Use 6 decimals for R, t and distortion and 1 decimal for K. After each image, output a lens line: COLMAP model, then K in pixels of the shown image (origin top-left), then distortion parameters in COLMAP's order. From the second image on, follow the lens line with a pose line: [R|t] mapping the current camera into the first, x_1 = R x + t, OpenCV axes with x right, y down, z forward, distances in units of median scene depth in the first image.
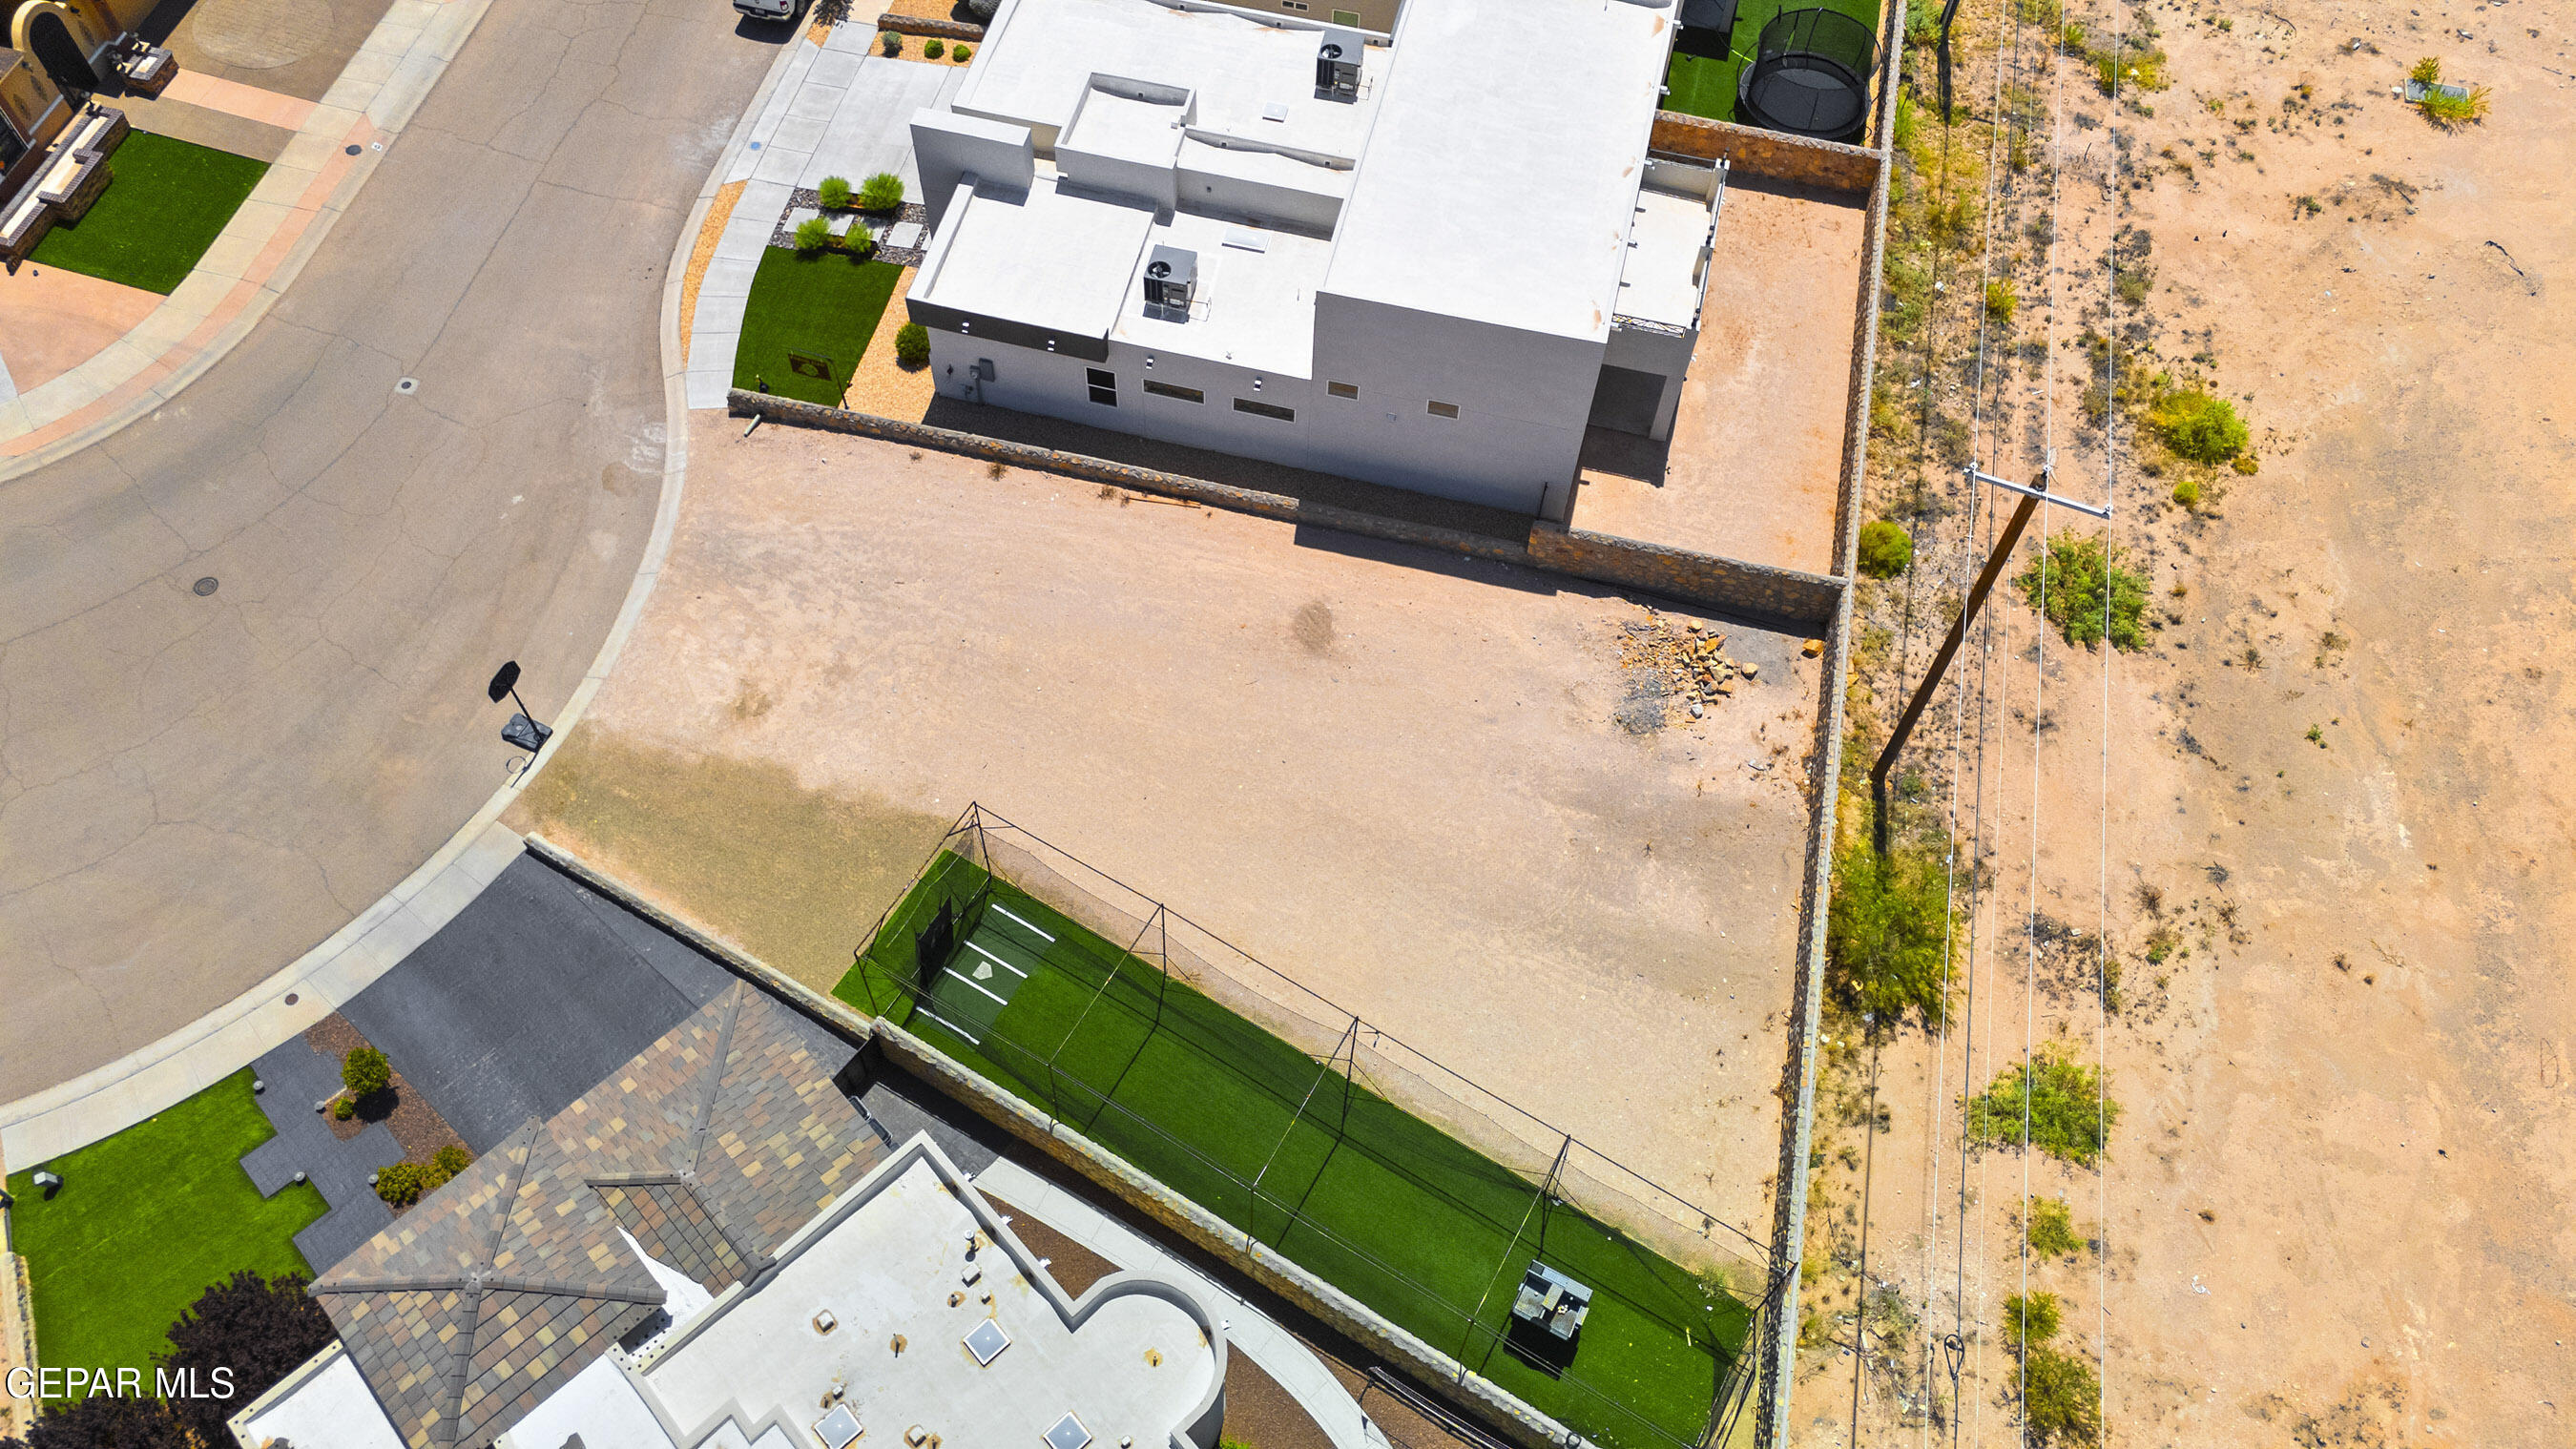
lens RADIAL K [[1881.0, 0, 1285.7], [0, 1881.0, 730.7], [0, 0, 1]] dist [0.063703, -0.048890]
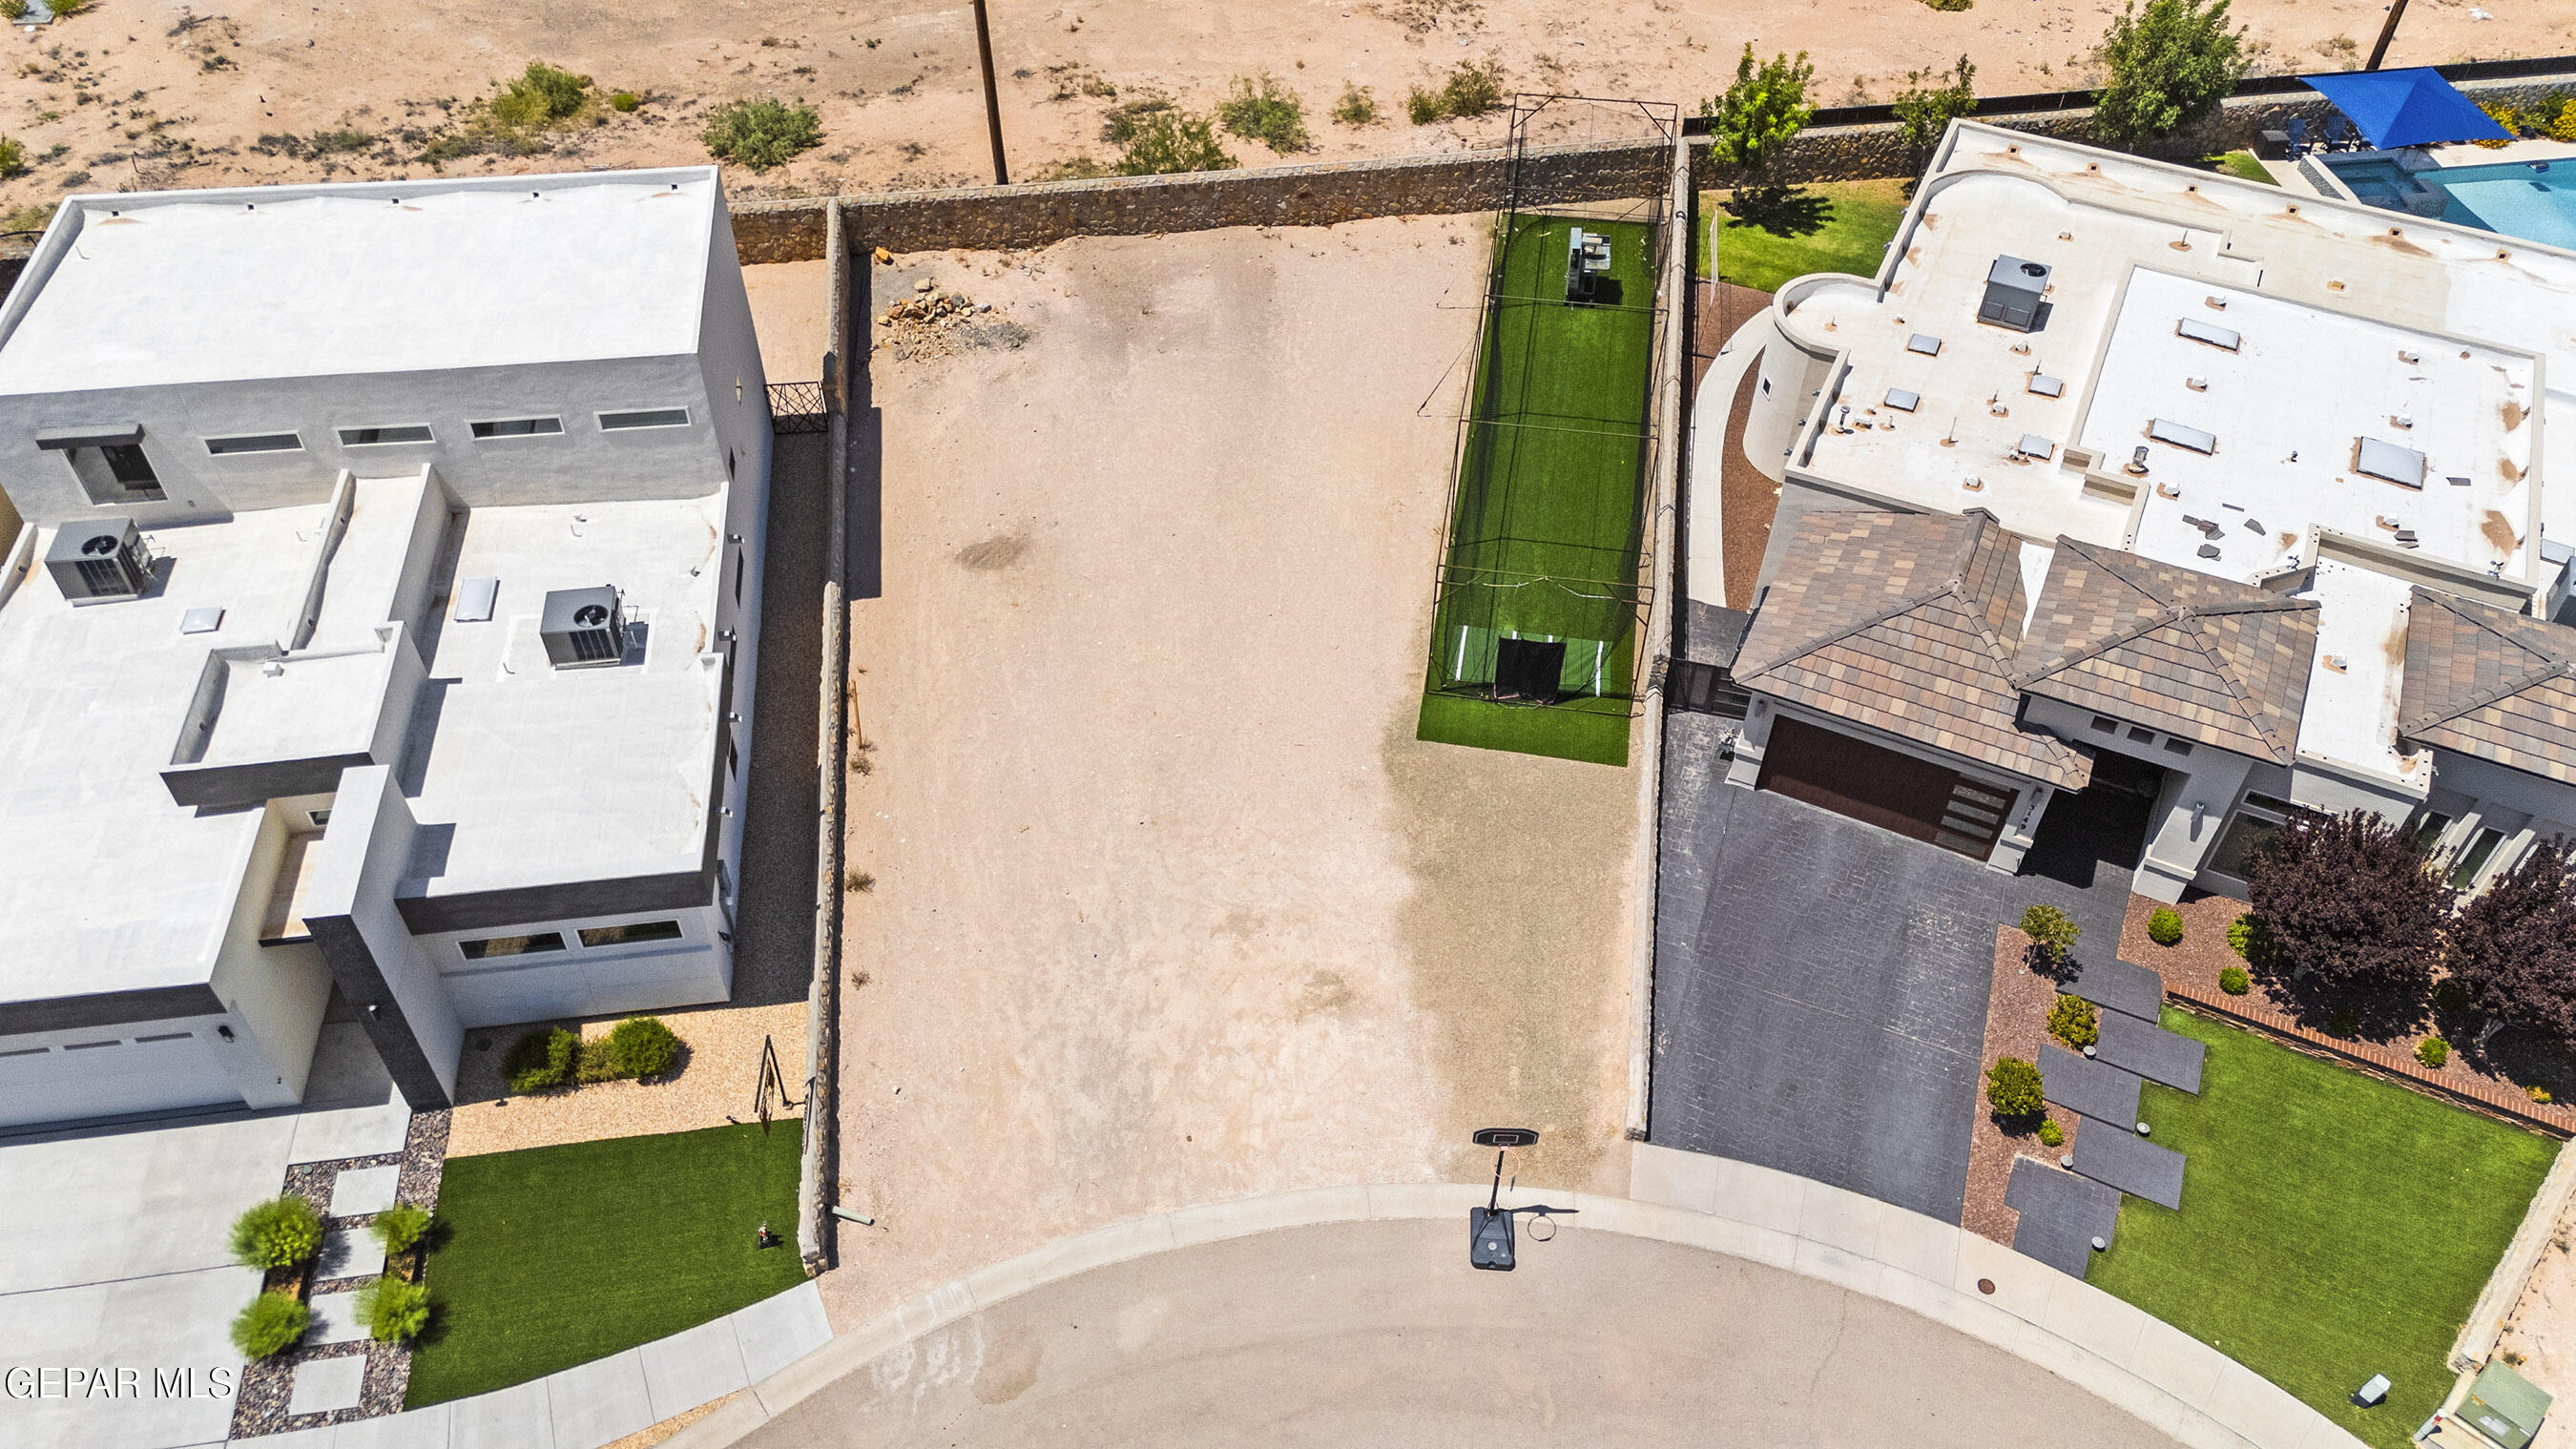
lens RADIAL K [[1881.0, 0, 1285.7], [0, 1881.0, 730.7], [0, 0, 1]] dist [0.063703, -0.048890]
pose [[-0.363163, -0.690556, 0.625496, -0.637159], [0.781299, 0.140051, 0.608241, -0.467638], [-0.507626, 0.709590, 0.488669, 0.551065]]
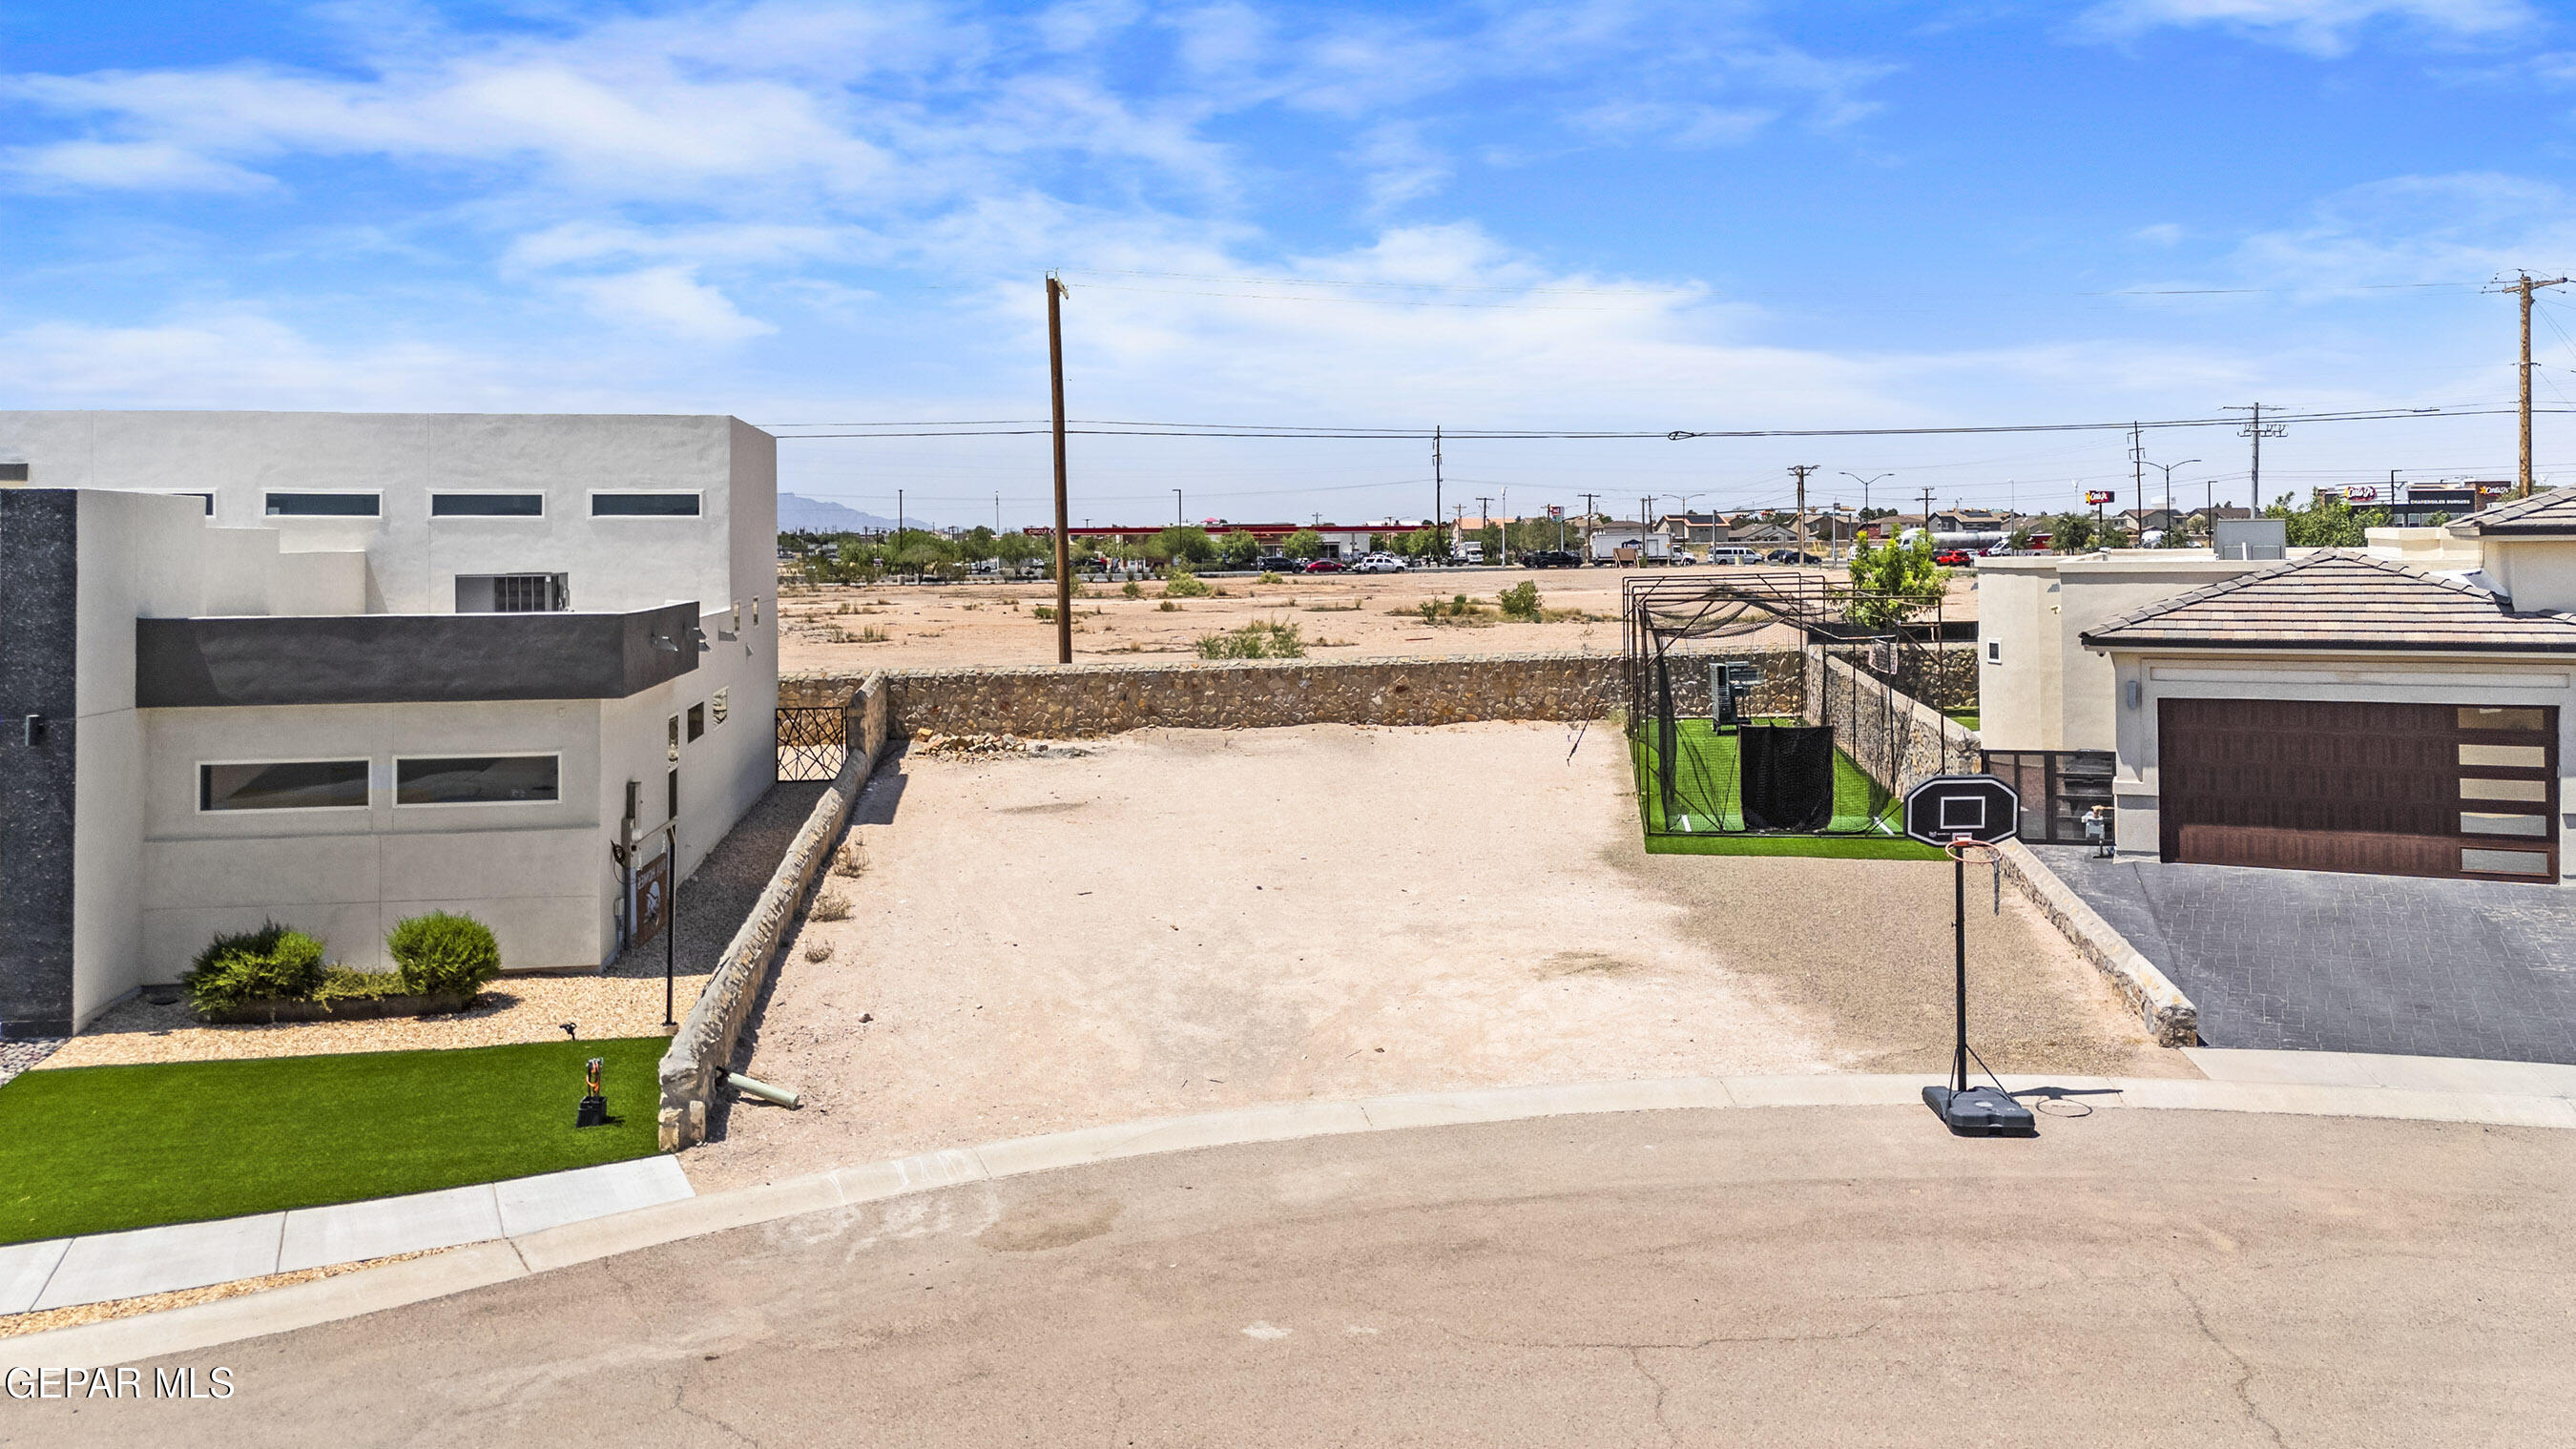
lens RADIAL K [[1940.7, 0, 1294.9], [0, 1940.7, 578.8], [0, 0, 1]] dist [0.041852, -0.007480]
pose [[-0.374667, -0.041569, 0.926227, -0.653195], [0.789282, 0.509866, 0.342154, -0.261554], [-0.486475, 0.859249, -0.158220, 0.984101]]
